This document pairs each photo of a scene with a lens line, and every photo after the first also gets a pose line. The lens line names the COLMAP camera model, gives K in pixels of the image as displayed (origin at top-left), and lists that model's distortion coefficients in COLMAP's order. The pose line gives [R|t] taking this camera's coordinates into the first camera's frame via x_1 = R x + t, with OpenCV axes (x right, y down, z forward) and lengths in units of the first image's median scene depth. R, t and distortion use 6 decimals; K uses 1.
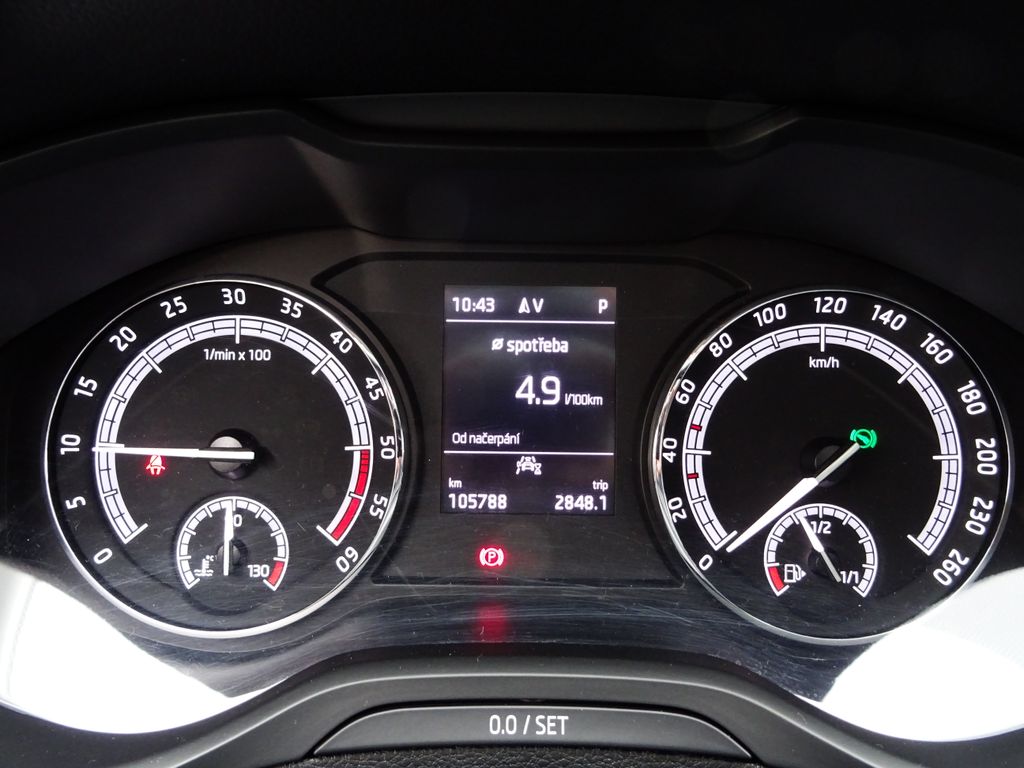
lens RADIAL K [[739.1, 0, 504.4], [0, 739.1, 387.8], [0, 0, 1]] dist [0.005507, -0.018553]
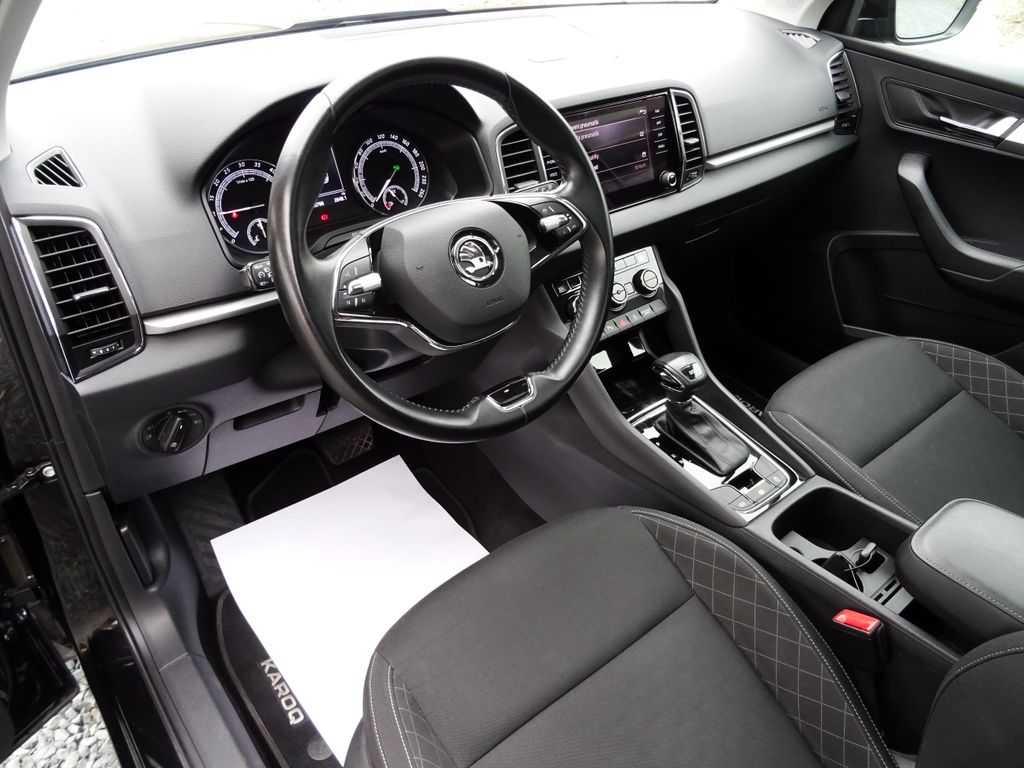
lens RADIAL K [[745.3, 0, 516.2], [0, 745.3, 378.8], [0, 0, 1]] dist [0.038174, 0.001571]
pose [[0.775555, -0.361389, 0.517602, -1.628131], [0.212667, 0.921568, 0.324785, -0.062811], [-0.594379, -0.141812, 0.791582, -2.954052]]
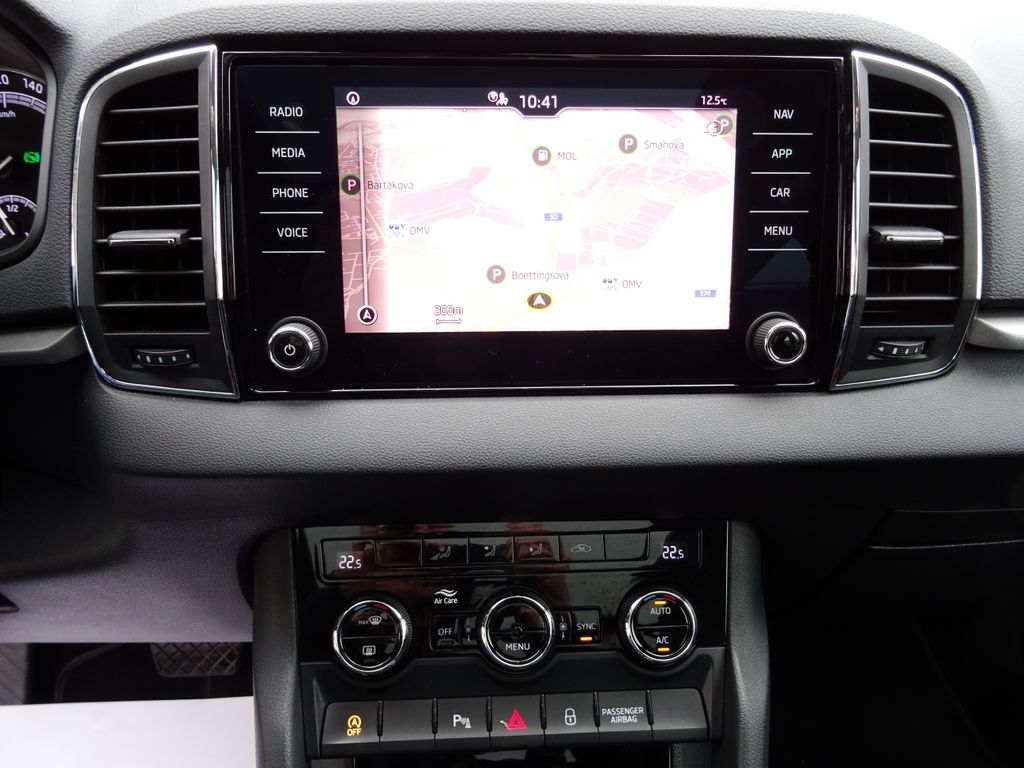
lens RADIAL K [[739.1, 0, 515.1], [0, 739.1, 384.6], [0, 0, 1]] dist [0.005507, -0.018553]
pose [[0.998525, -0.034435, 0.041988, 1.569513], [0.028767, 0.991249, 0.128832, 0.420435], [-0.046057, -0.127434, 0.990777, -0.897915]]
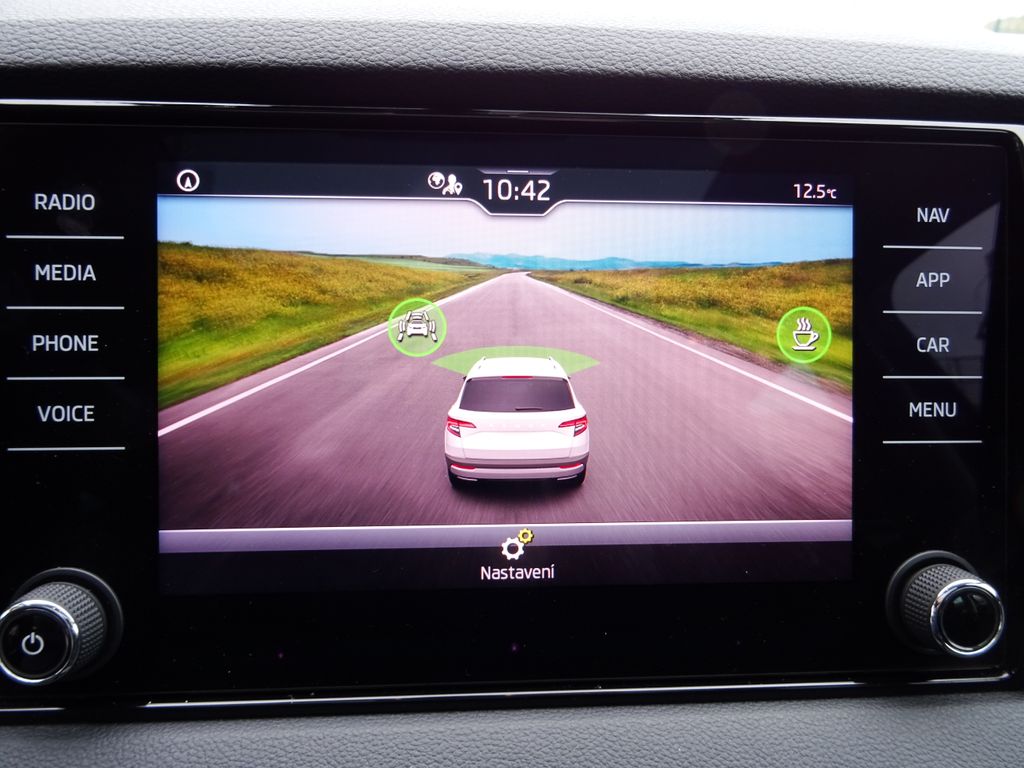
lens RADIAL K [[739.1, 0, 511.7], [0, 739.1, 385.5], [0, 0, 1]] dist [0.005507, -0.018553]
pose [[0.997091, -0.024582, 0.072148, 1.622557], [0.025914, 0.999510, -0.017580, 0.299747], [-0.071681, 0.019399, 0.997239, -0.253168]]
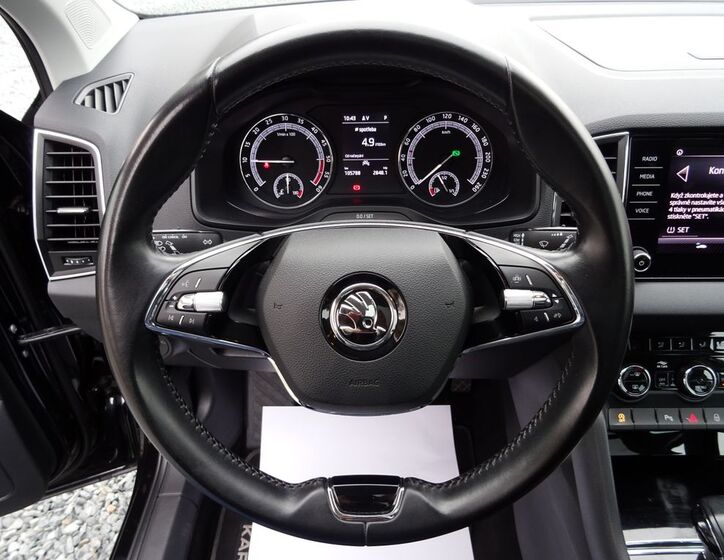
lens RADIAL K [[546.4, 0, 359.2], [0, 546.4, 281.5], [0, 0, 1]] dist [0.012608, -0.010771]
pose [[0.999579, -0.020542, -0.020484, 0.043608], [0.025475, 0.959337, 0.281111, -0.097689], [0.013877, -0.281514, 0.959457, -1.826048]]
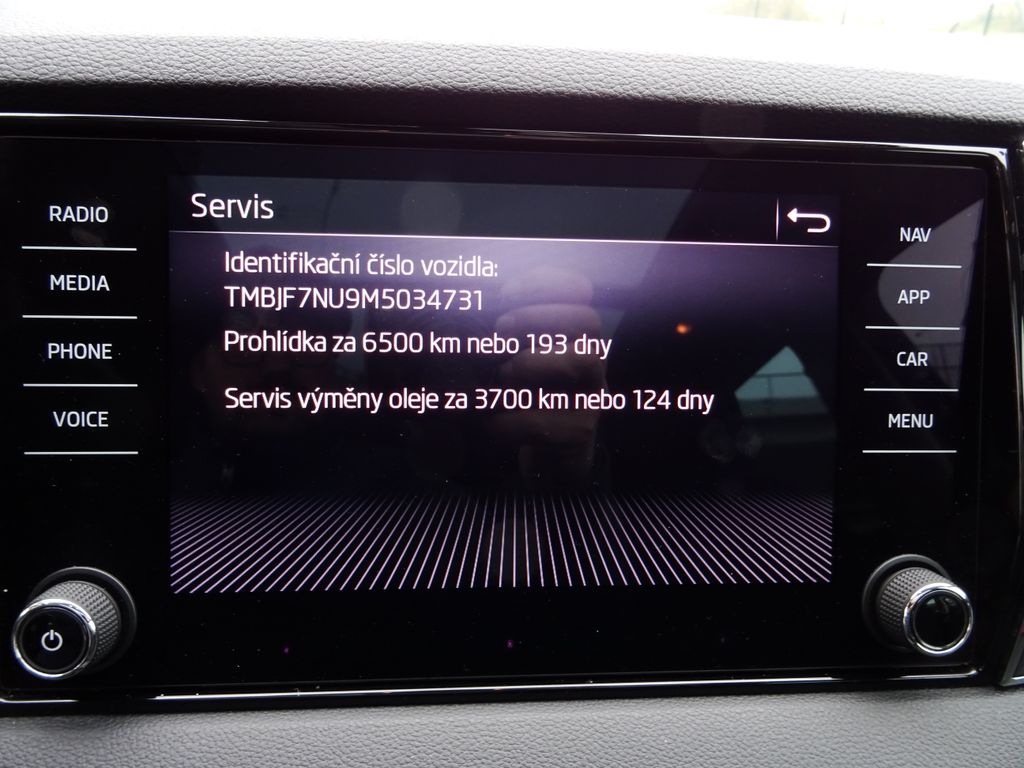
lens RADIAL K [[739.1, 0, 508.0], [0, 739.1, 385.1], [0, 0, 1]] dist [0.005507, -0.018553]
pose [[0.996242, -0.016803, 0.084972, 1.607200], [0.016291, 0.999845, 0.006721, 0.269152], [-0.085072, -0.005311, 0.996361, -0.286044]]
